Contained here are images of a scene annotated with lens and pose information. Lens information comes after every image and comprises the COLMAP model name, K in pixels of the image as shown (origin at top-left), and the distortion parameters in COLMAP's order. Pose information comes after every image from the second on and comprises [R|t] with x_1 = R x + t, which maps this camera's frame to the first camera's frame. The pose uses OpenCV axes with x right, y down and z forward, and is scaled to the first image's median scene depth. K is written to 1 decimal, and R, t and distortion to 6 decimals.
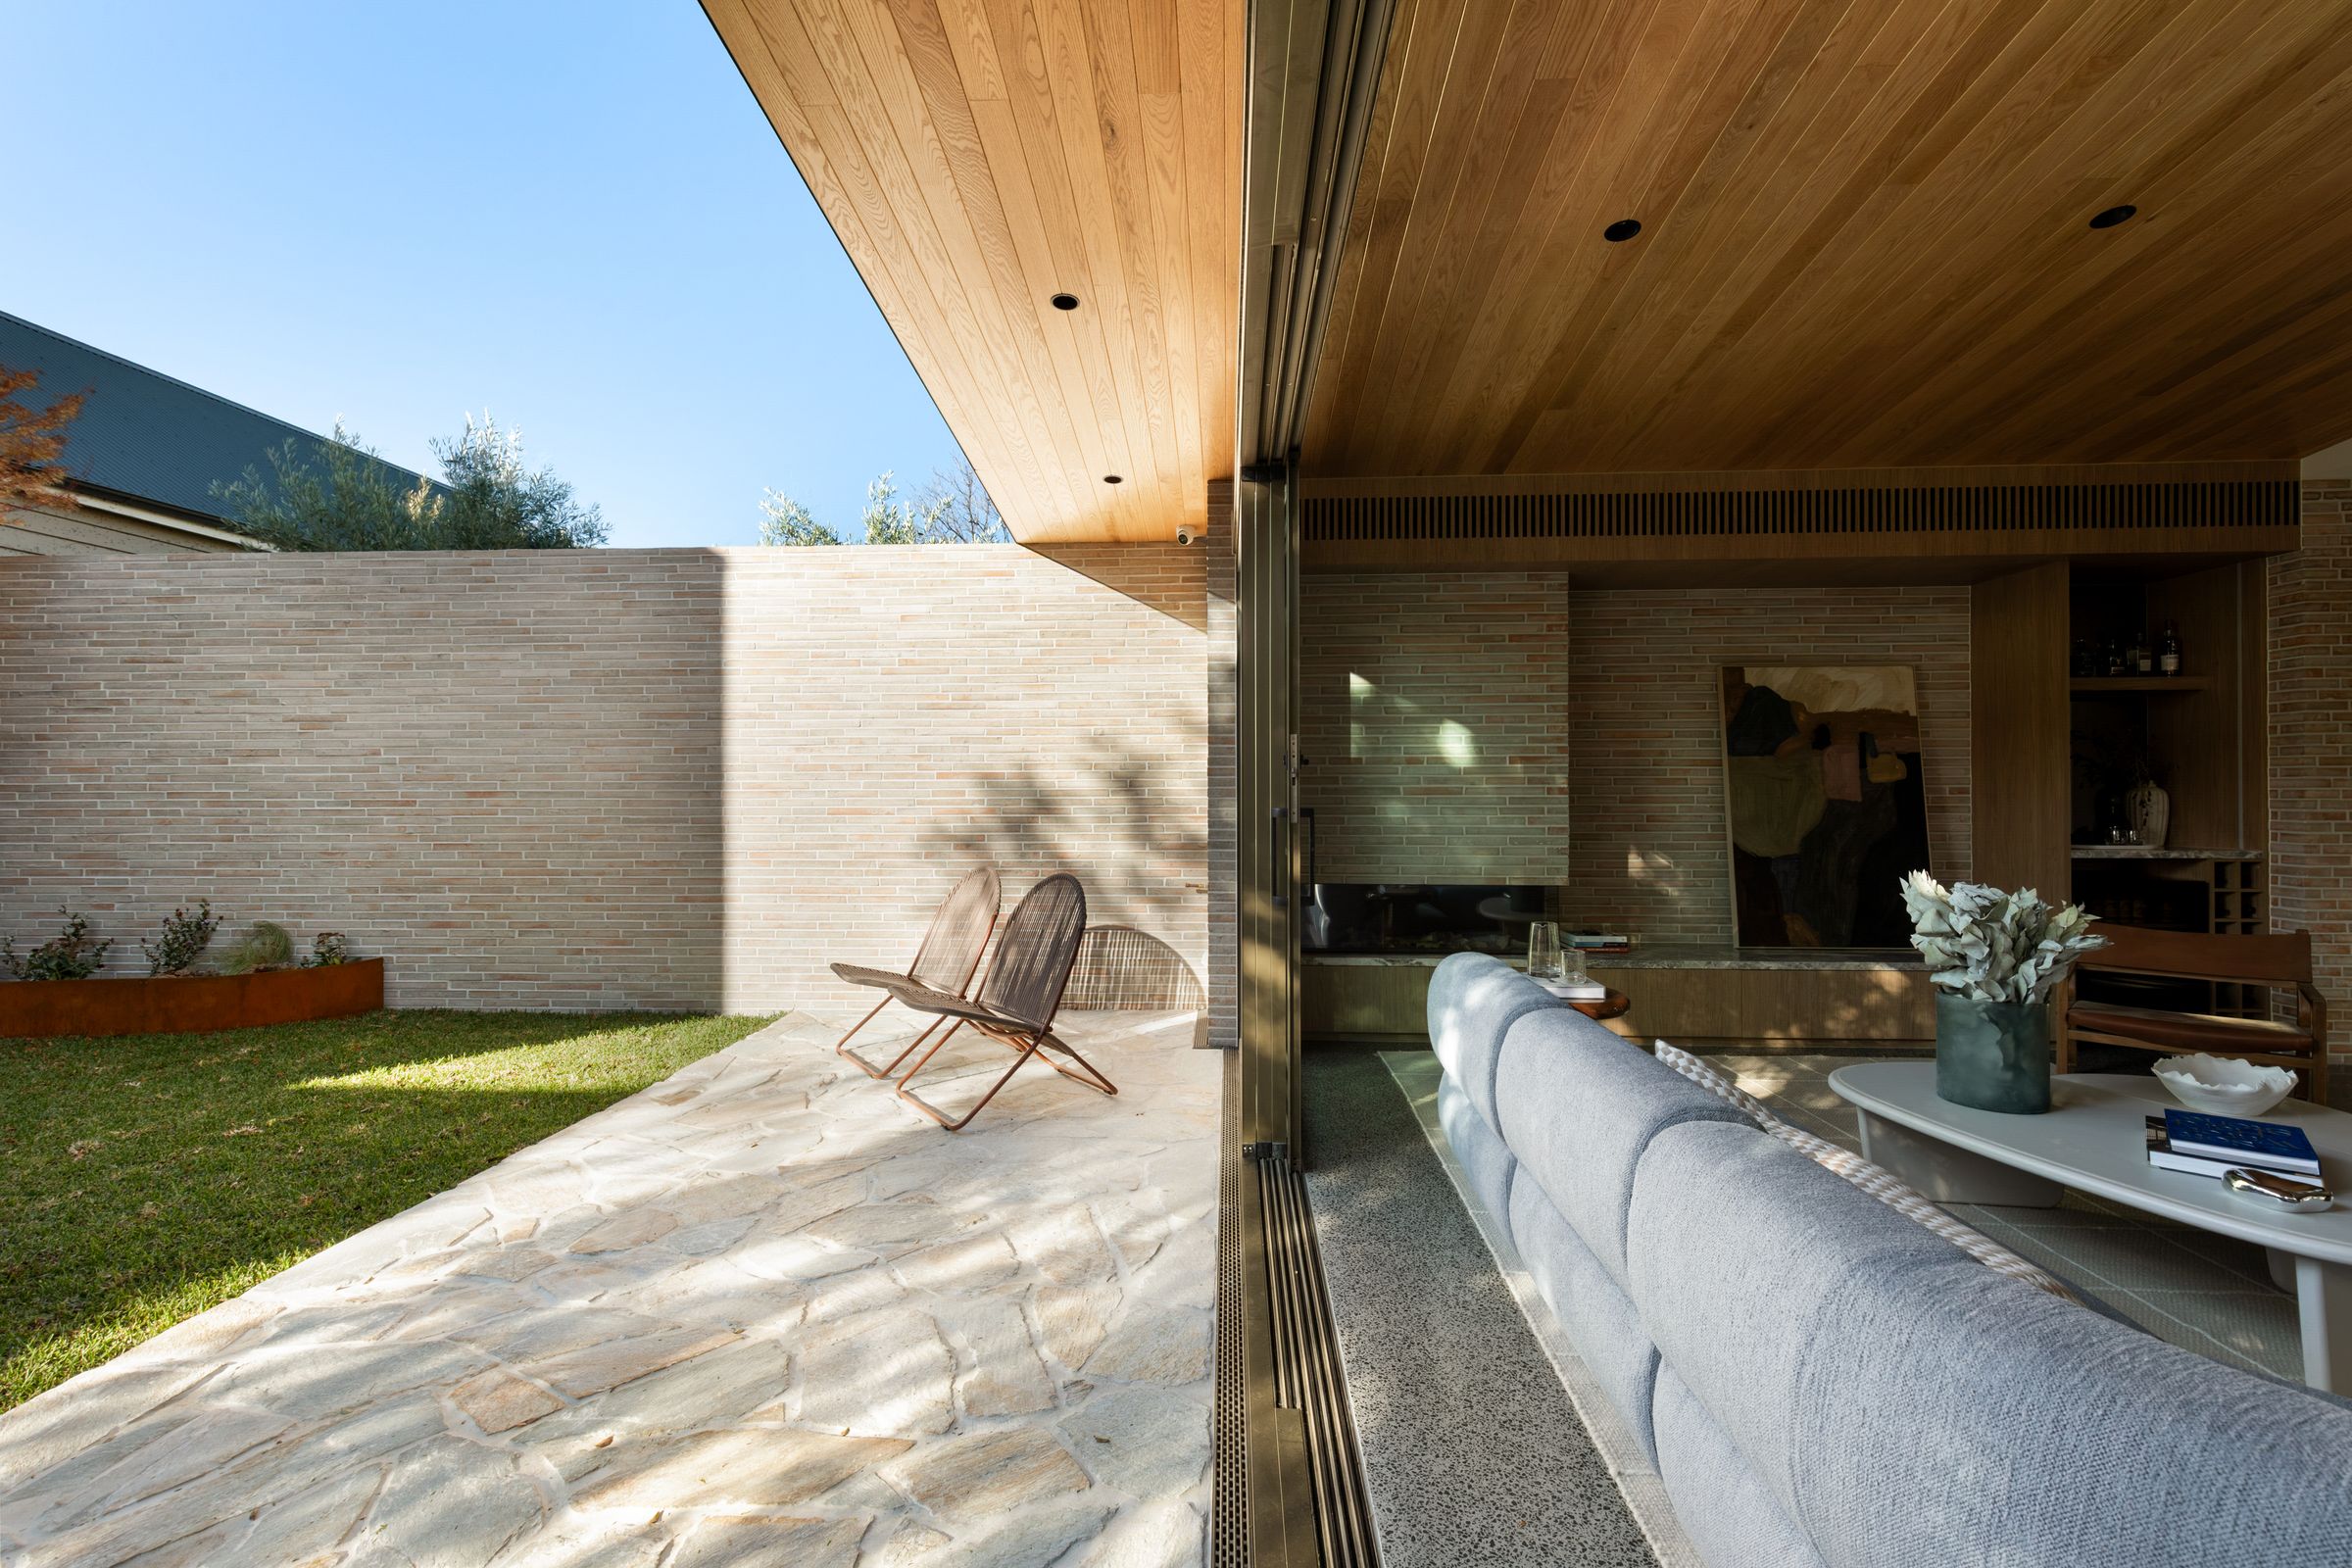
lens RADIAL K [[1085.0, 0, 1164.2], [0, 1085.0, 785.6], [0, 0, 1]] dist [0.006334, -0.000350]
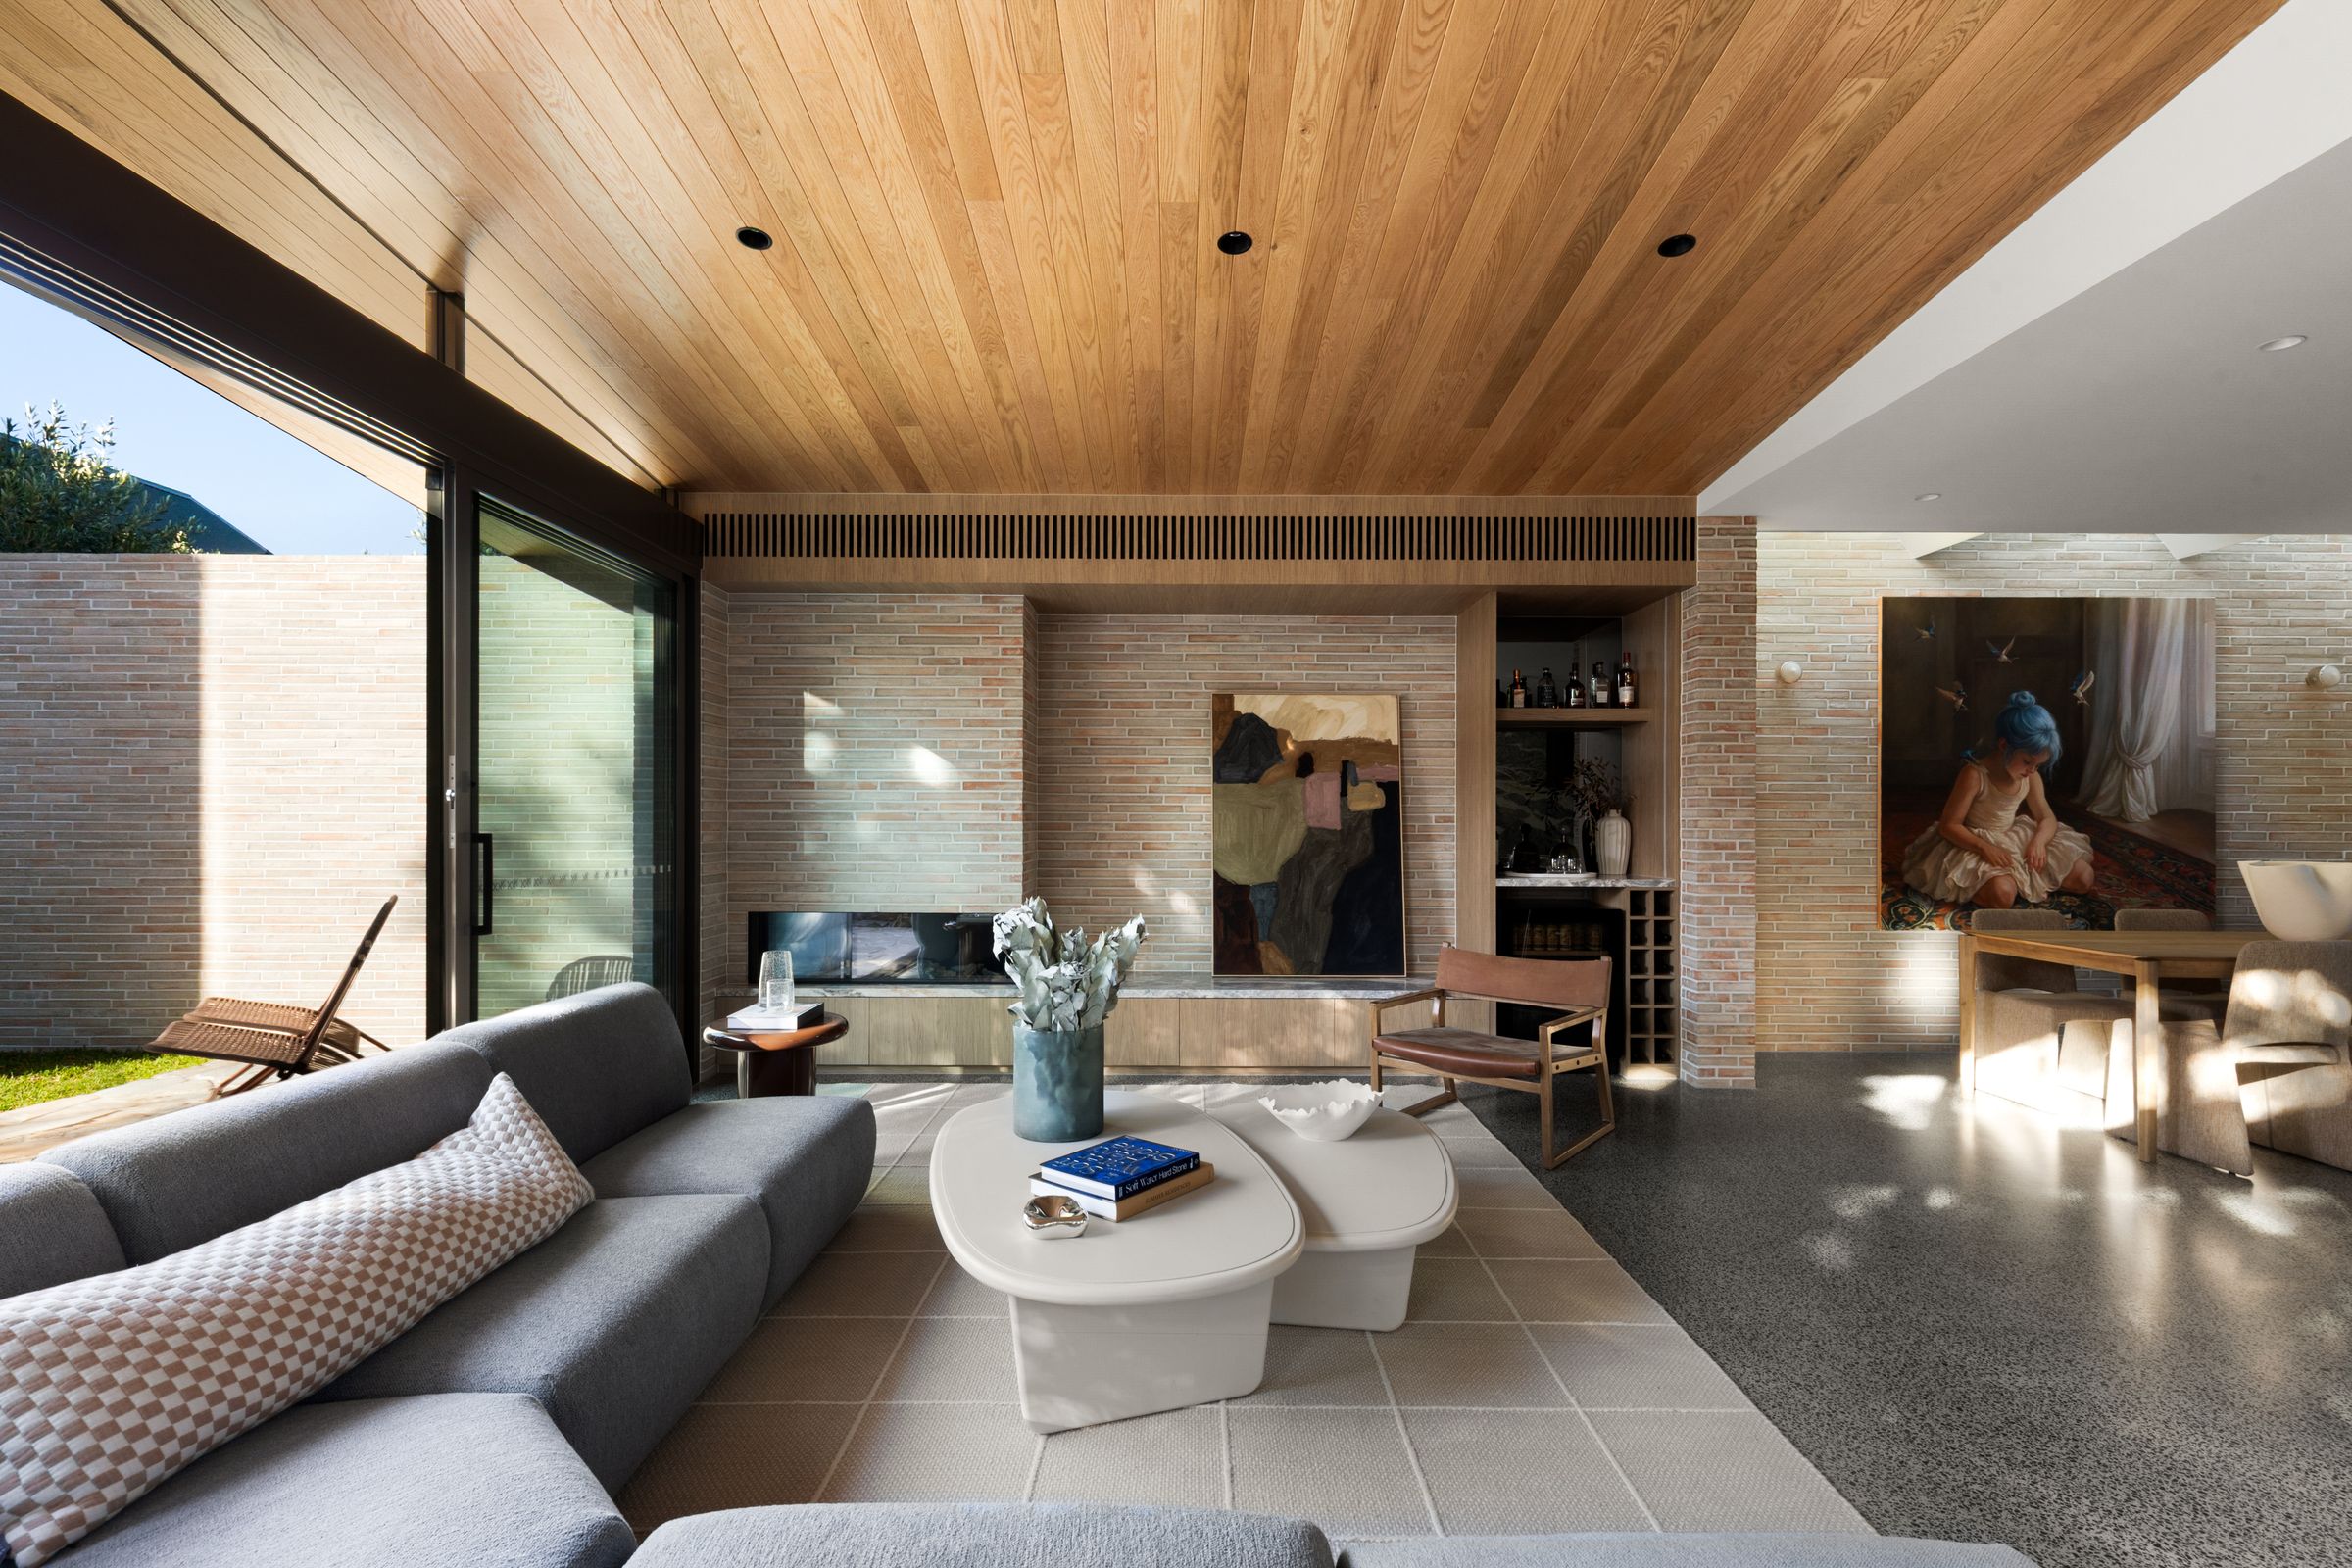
lens RADIAL K [[1077.6, 0, 1182.8], [0, 1077.6, 813.7], [0, 0, 1]] dist [0.008766, -0.003600]
pose [[0.998315, 0.004795, 0.057837, 0.400638], [-0.004919, 0.999986, 0.002001, -0.001228], [-0.057826, -0.002282, 0.998324, 0.016036]]
